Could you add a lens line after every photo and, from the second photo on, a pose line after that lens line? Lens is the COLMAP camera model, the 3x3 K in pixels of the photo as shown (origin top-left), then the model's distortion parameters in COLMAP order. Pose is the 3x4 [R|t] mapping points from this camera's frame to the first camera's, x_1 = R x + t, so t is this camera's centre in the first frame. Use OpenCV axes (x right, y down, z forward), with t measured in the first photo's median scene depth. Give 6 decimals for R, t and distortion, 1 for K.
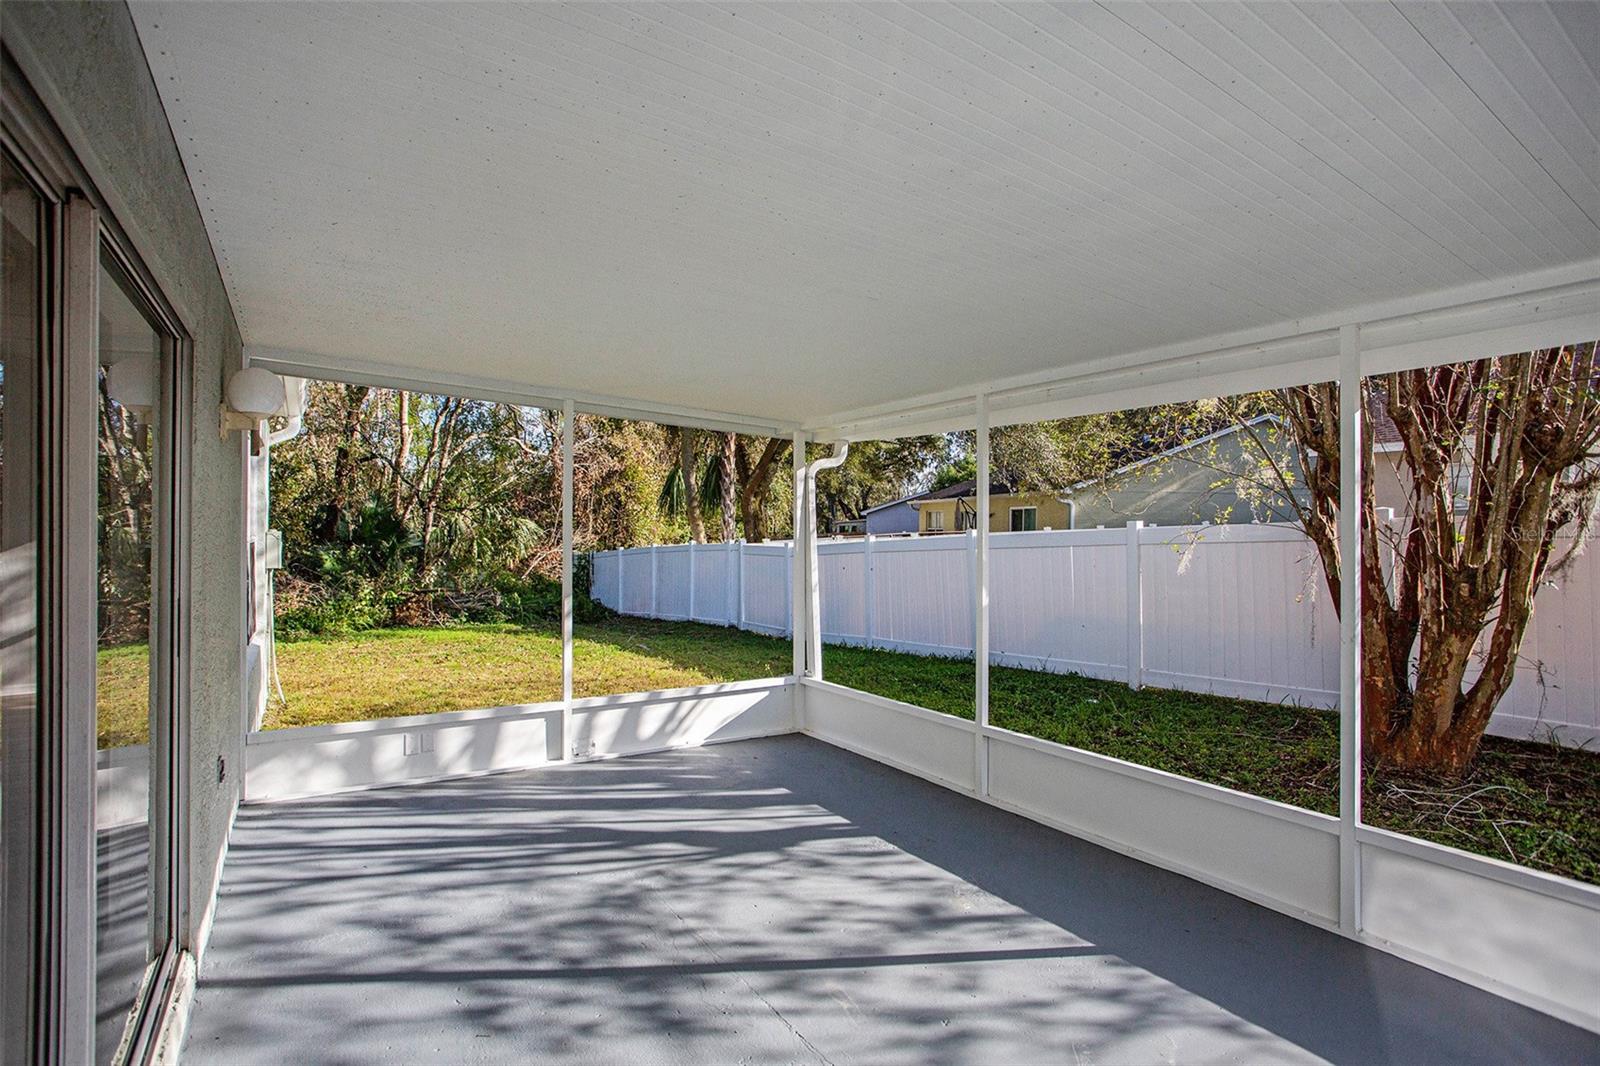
lens RADIAL K [[776.9, 0, 805.6], [0, 776.9, 529.7], [0, 0, 1]] dist [-0.047858, 0.017074]
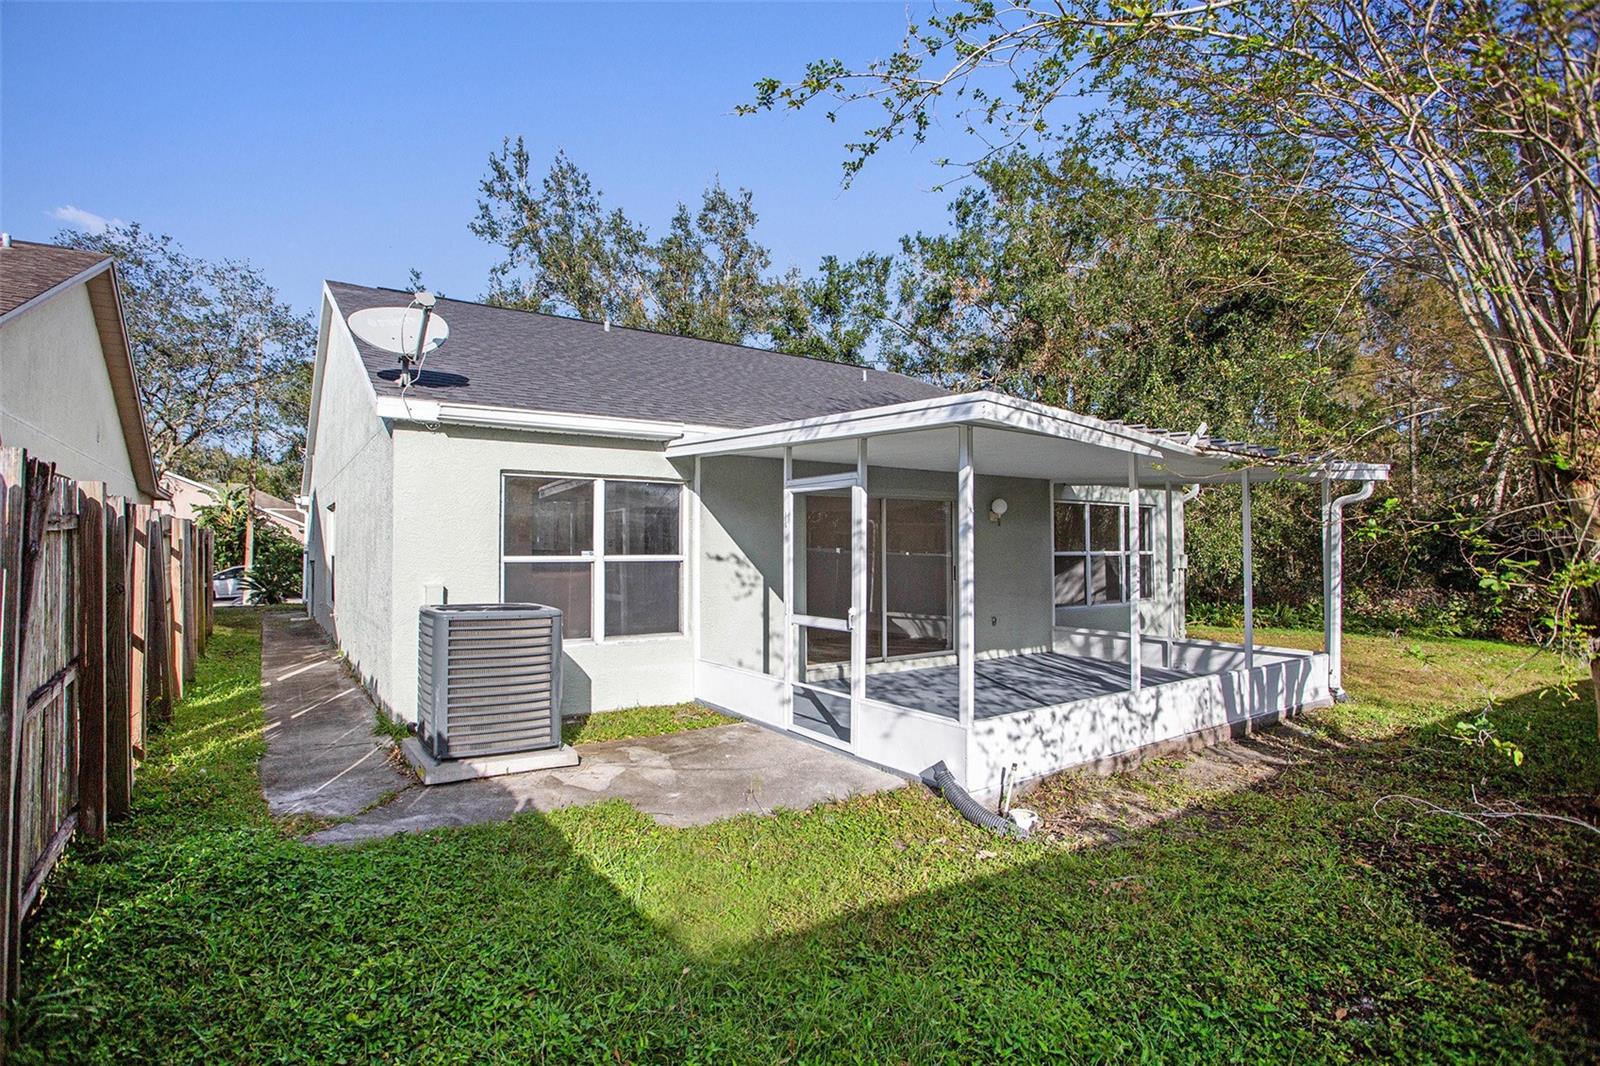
lens RADIAL K [[776.9, 0, 805.6], [0, 776.9, 529.7], [0, 0, 1]] dist [-0.047858, 0.017074]
pose [[0.053914, -0.026470, -0.998195, 1.873068], [0.003222, 0.999648, -0.026334, -0.000054], [0.998540, -0.001797, 0.053981, 0.001151]]
